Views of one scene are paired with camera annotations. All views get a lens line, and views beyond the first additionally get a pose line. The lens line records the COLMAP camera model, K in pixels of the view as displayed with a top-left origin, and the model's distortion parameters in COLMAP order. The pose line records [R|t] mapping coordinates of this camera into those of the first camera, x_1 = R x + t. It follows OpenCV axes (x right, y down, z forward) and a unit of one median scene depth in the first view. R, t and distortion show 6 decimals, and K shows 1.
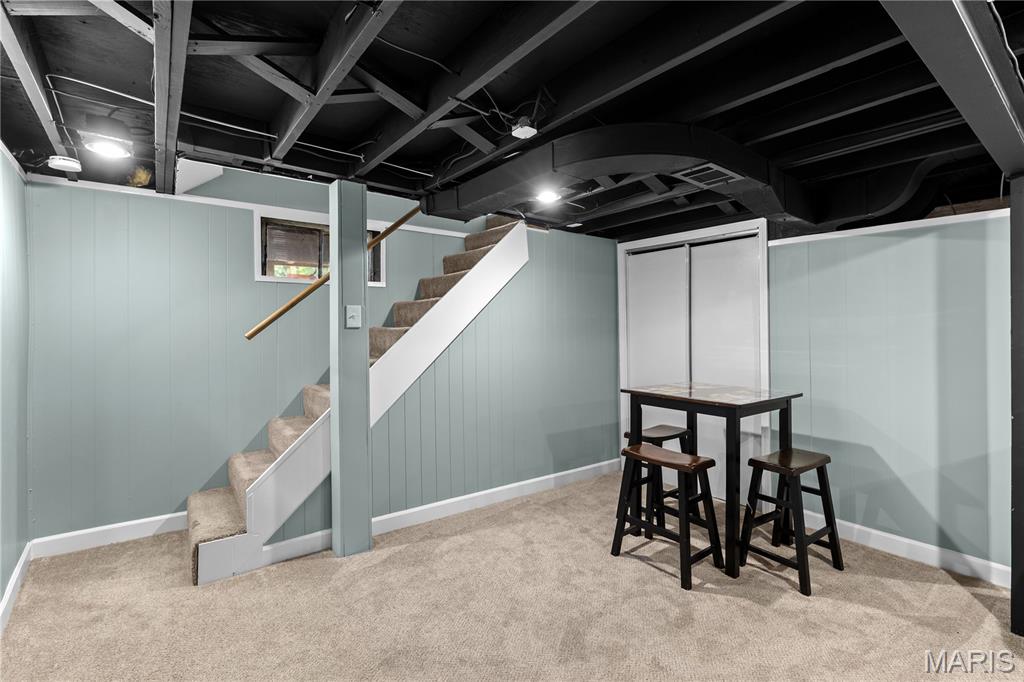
lens RADIAL K [[470.9, 0, 512.4], [0, 470.9, 341.8], [0, 0, 1]] dist [0.000237, -0.002483]
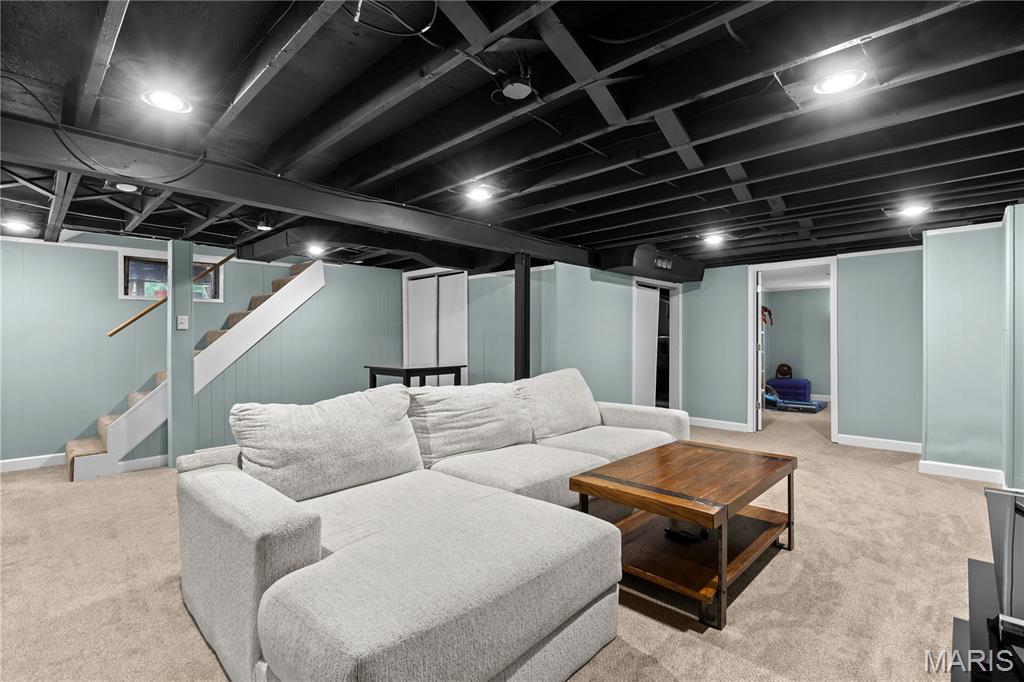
lens RADIAL K [[470.9, 0, 514.6], [0, 470.9, 336.6], [0, 0, 1]] dist [0.000237, -0.002483]
pose [[0.986268, -0.009508, 0.164877, 0.490681], [0.013861, 0.999585, -0.025269, 0.048047], [-0.164568, 0.027207, 0.985990, -0.742429]]
